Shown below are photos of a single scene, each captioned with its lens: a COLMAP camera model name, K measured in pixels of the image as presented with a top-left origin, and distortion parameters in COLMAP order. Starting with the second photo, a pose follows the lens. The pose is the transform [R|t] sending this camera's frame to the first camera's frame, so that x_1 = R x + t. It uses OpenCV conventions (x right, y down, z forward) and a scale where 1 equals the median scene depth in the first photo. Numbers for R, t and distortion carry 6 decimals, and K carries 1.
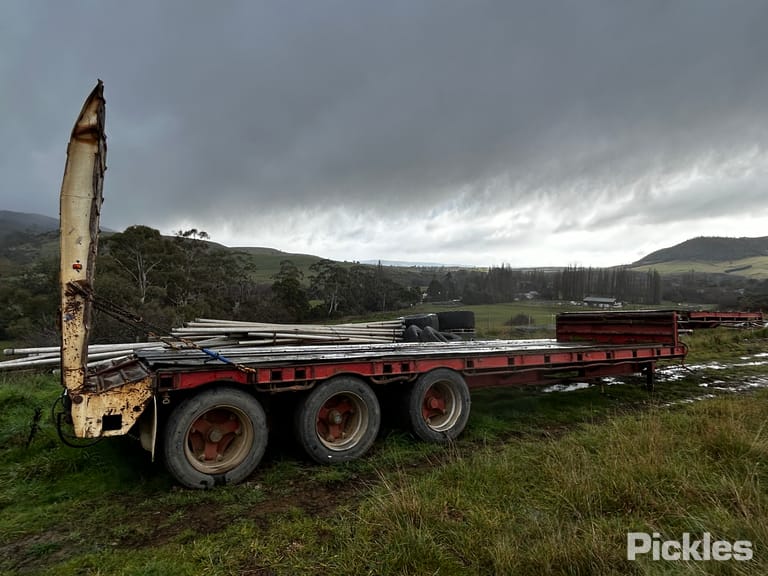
lens RADIAL K [[482.0, 0, 384.0], [0, 482.0, 288.0], [0, 0, 1]] dist [0.004411, -0.038378]
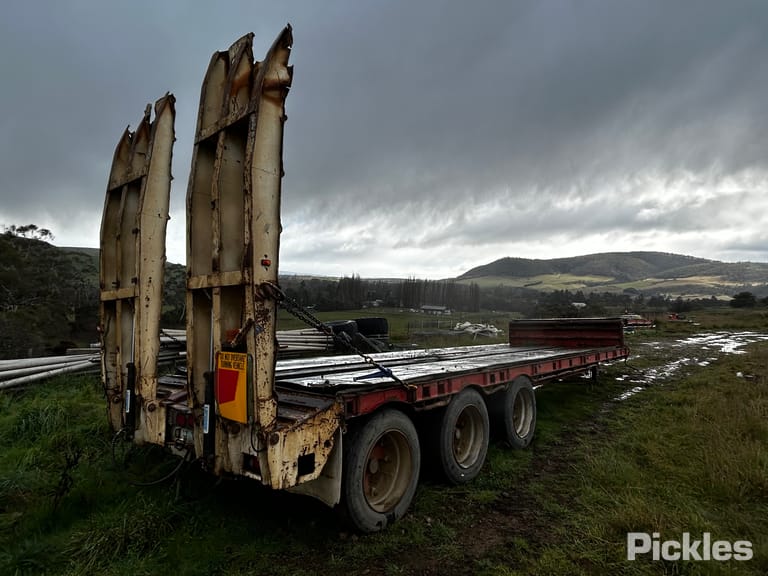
lens RADIAL K [[452.6, 0, 384.0], [0, 452.6, 288.0], [0, 0, 1]] dist [-0.016936, -0.000757]
pose [[0.950295, 0.021633, 0.310598, -0.650270], [-0.016409, 0.999677, -0.019423, 0.006215], [-0.310918, 0.013361, 0.950343, 0.250757]]
